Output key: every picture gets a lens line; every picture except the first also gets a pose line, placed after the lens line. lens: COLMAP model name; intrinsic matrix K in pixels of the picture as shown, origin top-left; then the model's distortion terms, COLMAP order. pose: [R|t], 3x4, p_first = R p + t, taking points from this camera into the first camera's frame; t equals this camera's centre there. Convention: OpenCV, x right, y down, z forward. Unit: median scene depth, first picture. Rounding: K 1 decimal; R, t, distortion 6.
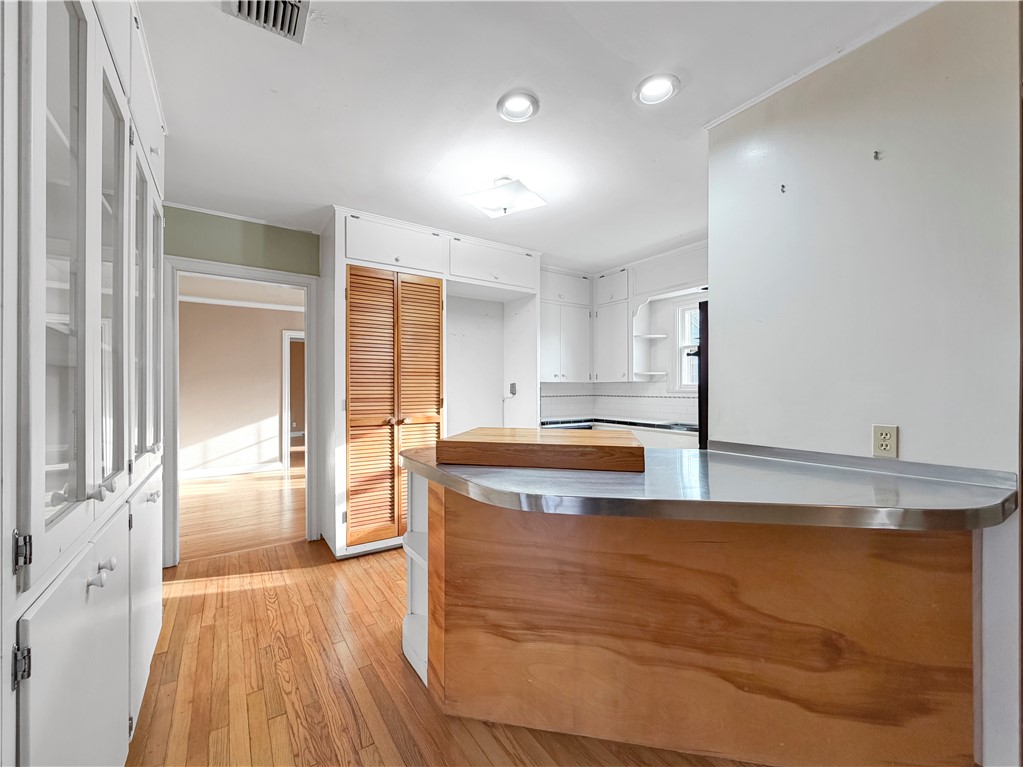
lens RADIAL K [[417.2, 0, 505.3], [0, 417.2, 385.8], [0, 0, 1]] dist [0.000674, 0.000319]
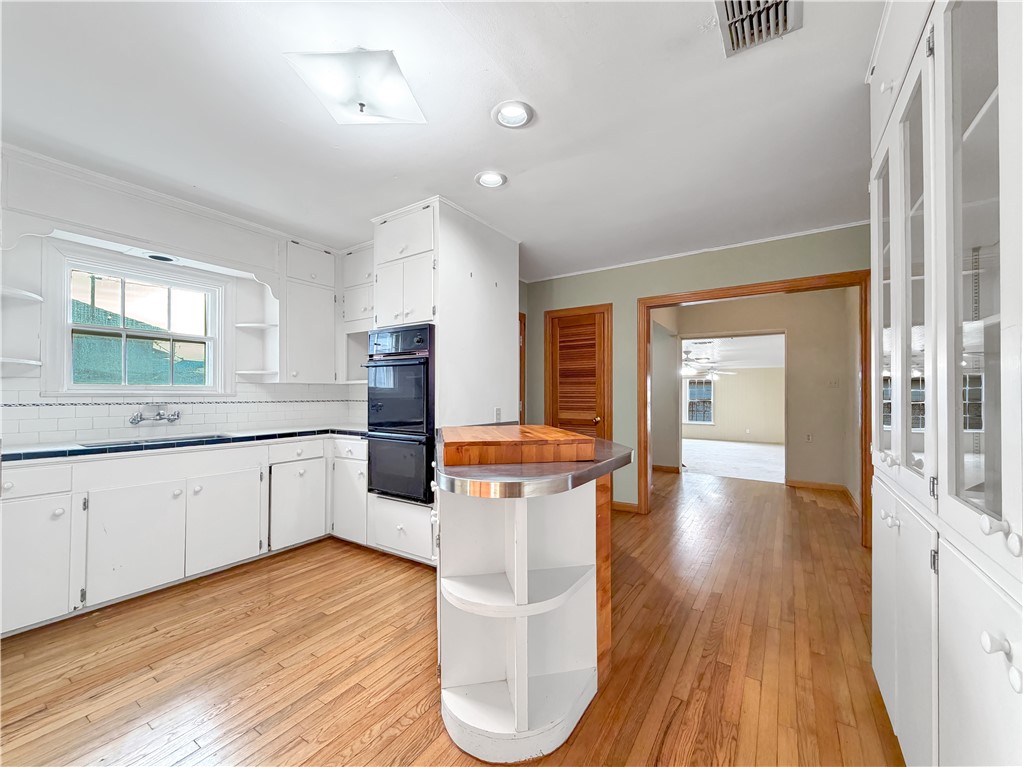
lens RADIAL K [[414.4, 0, 512.4], [0, 414.4, 389.1], [0, 0, 1]] dist [0.001633, 0.000126]
pose [[-0.384806, 0.008846, 0.922955, -0.529761], [0.000125, 0.999955, -0.009532, 0.008454], [-0.922997, -0.003552, -0.384790, 0.810246]]
